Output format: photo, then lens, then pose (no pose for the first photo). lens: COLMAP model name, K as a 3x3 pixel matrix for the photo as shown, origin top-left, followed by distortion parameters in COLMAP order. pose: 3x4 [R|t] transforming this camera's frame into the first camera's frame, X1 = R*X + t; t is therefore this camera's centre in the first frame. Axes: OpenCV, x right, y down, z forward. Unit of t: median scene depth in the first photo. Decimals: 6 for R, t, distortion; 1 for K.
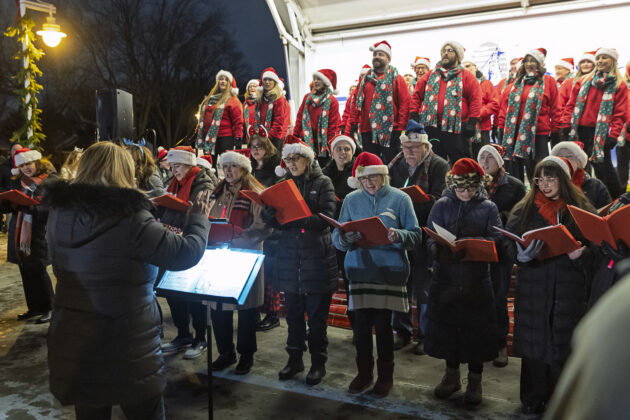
lens RADIAL K [[602.4, 0, 315.6], [0, 602.4, 207.7], [0, 0, 1]] dist [0.021497, 0.000000]
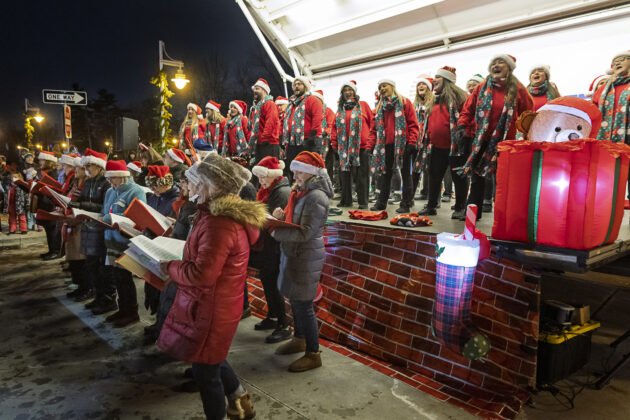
lens RADIAL K [[429.9, 0, 313.8], [0, 429.9, 210.9], [0, 0, 1]] dist [0.025285, -0.001451]
pose [[0.947585, 0.056283, -0.314506, 0.332093], [-0.047884, 0.998261, 0.034374, -0.008639], [0.315894, -0.017513, 0.948633, 0.063438]]
